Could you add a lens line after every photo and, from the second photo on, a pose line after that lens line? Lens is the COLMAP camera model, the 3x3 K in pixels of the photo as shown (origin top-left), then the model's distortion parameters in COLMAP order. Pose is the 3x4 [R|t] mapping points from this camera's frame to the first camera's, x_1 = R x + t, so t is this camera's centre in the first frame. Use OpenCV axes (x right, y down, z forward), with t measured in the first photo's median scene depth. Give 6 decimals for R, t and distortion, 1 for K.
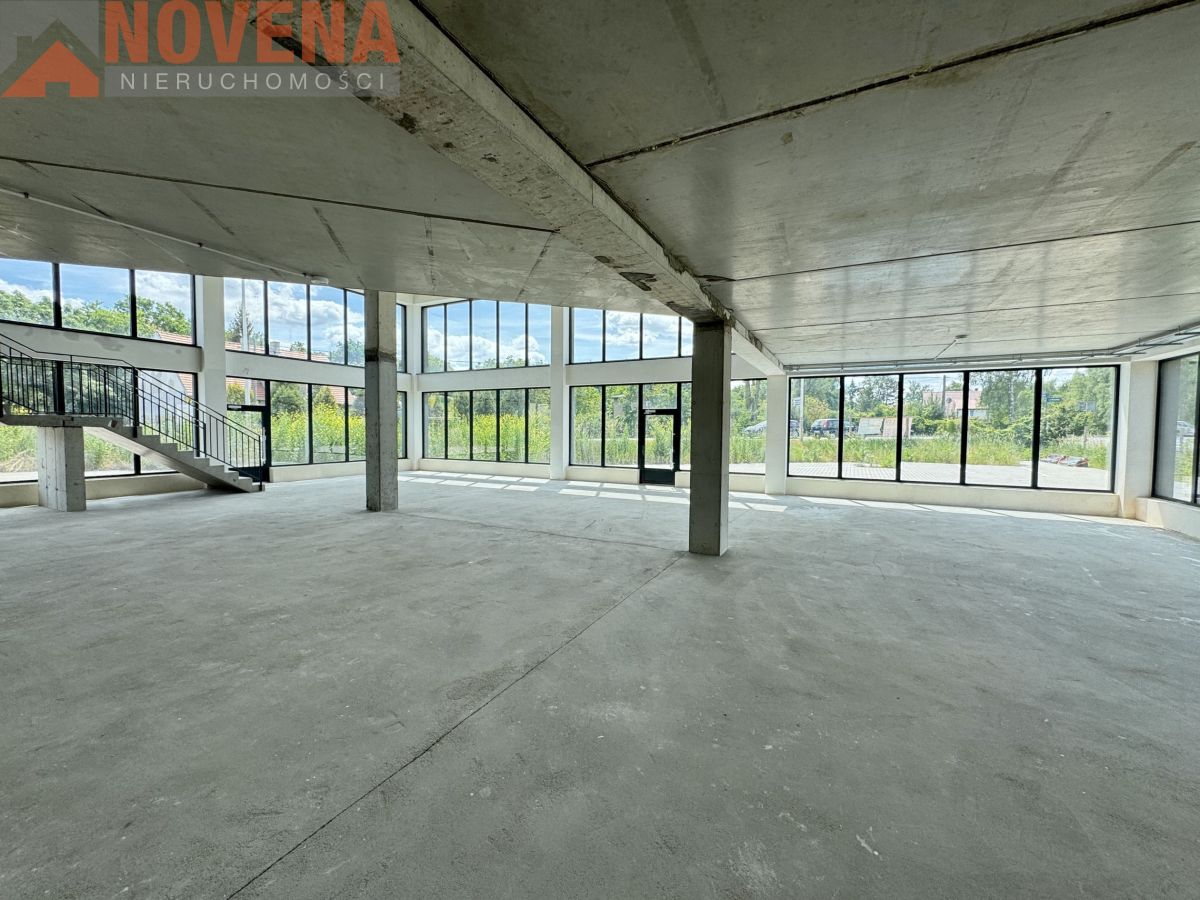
lens RADIAL K [[478.5, 0, 601.3], [0, 478.5, 450.7], [0, 0, 1]] dist [-0.001740, 0.000607]
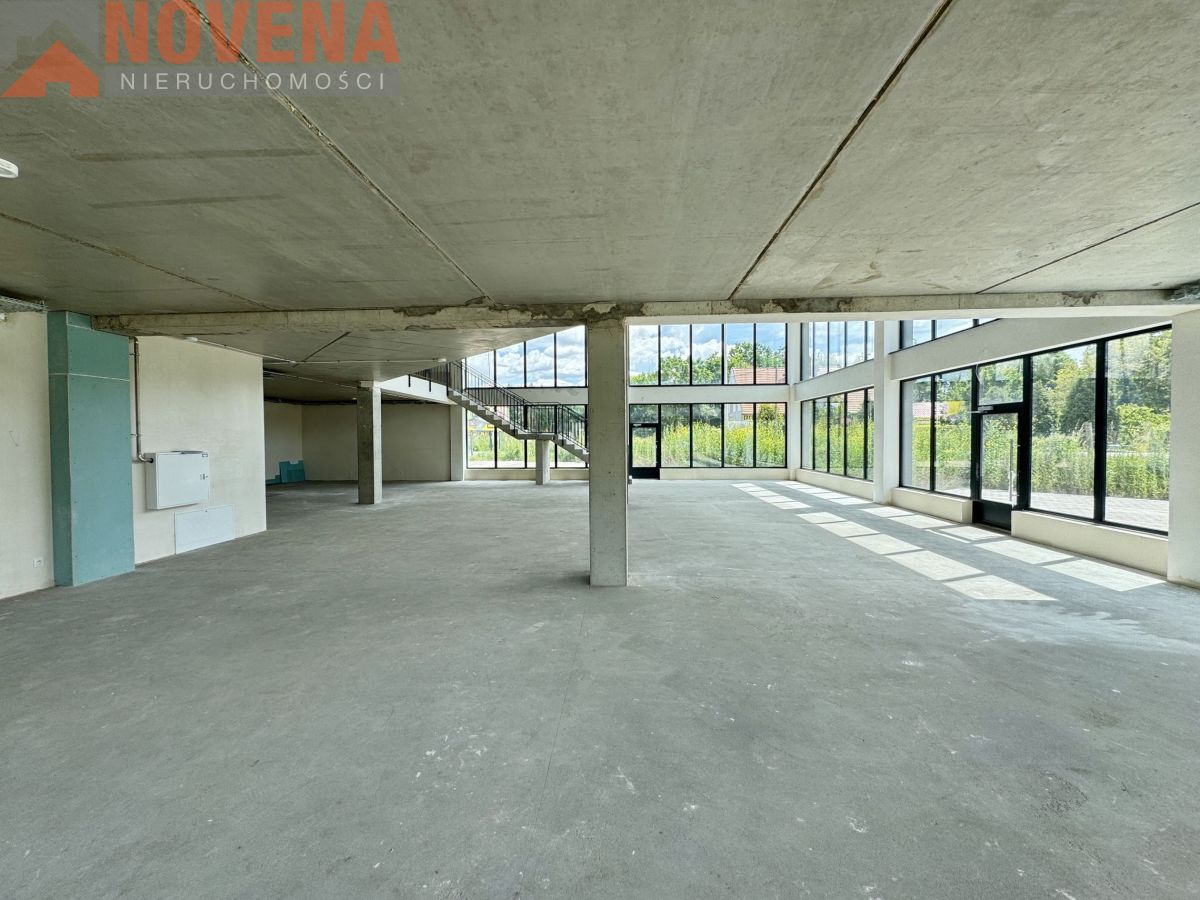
lens RADIAL K [[478.5, 0, 604.4], [0, 478.5, 447.1], [0, 0, 1]] dist [-0.001740, 0.000607]
pose [[0.407474, 0.007109, -0.913189, 0.480182], [-0.031828, 0.999473, -0.006422, -0.012429], [0.912662, 0.031682, 0.407486, 0.299659]]
